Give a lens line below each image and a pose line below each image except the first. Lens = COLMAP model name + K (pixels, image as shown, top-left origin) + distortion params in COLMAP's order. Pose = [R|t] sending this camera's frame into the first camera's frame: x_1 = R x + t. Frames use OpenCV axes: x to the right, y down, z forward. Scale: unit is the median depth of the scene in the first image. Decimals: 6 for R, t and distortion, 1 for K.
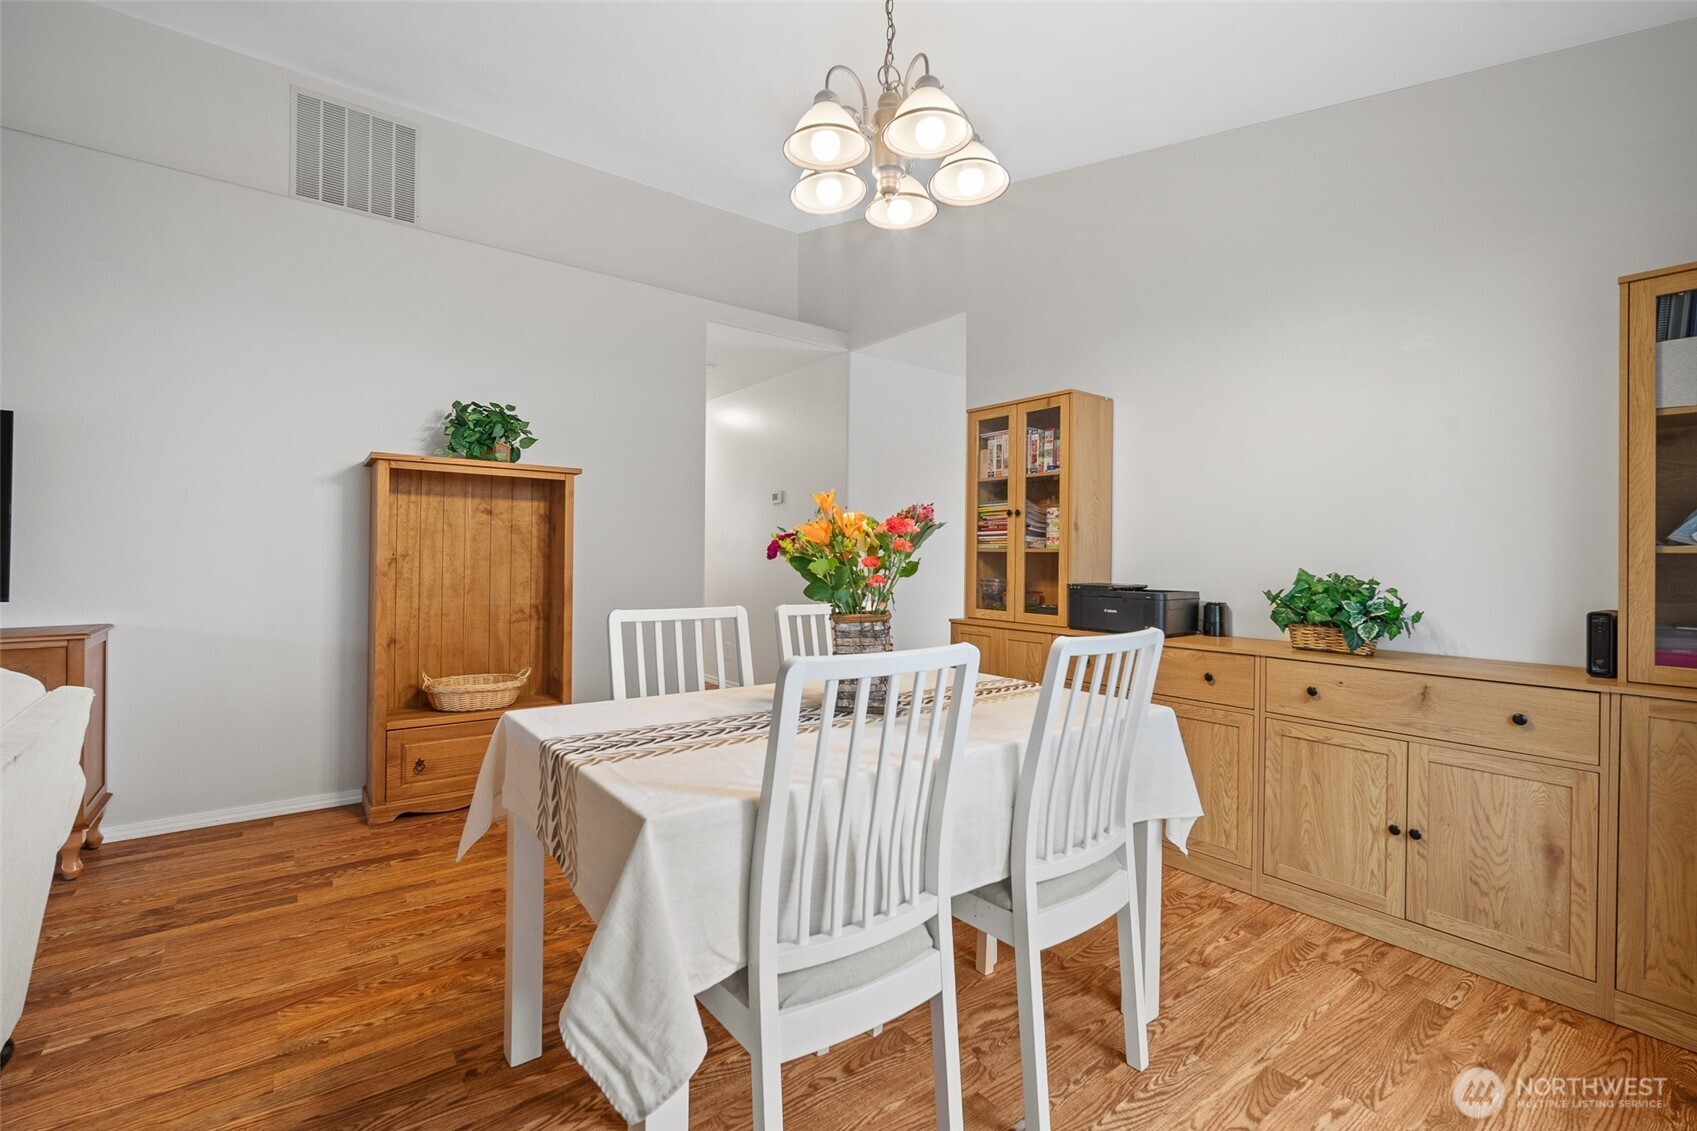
lens RADIAL K [[745.8, 0, 855.3], [0, 745.8, 555.5], [0, 0, 1]] dist [-0.012452, 0.004768]
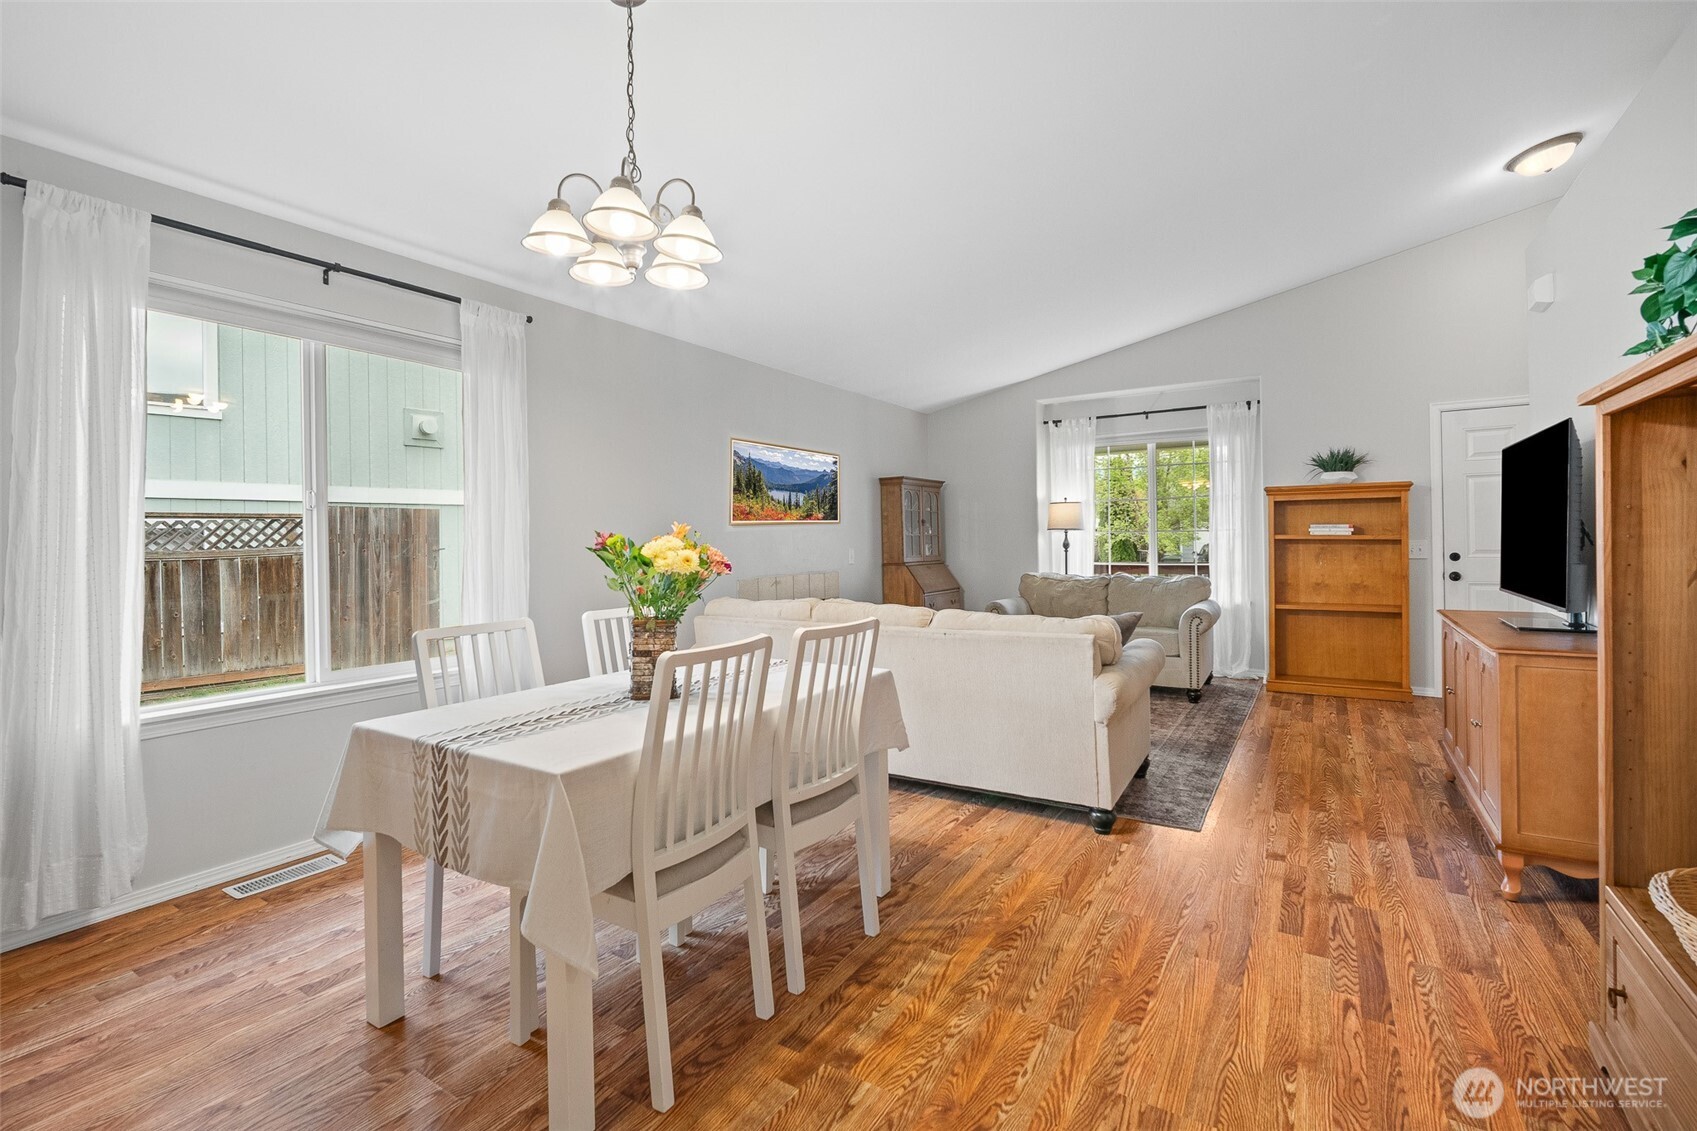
lens RADIAL K [[745.8, 0, 842.2], [0, 745.8, 543.1], [0, 0, 1]] dist [-0.012452, 0.004768]
pose [[-0.940572, 0.000470, -0.339593, 0.081213], [0.002126, 0.999988, -0.004504, -0.025338], [0.339587, -0.004958, -0.940562, 1.337454]]
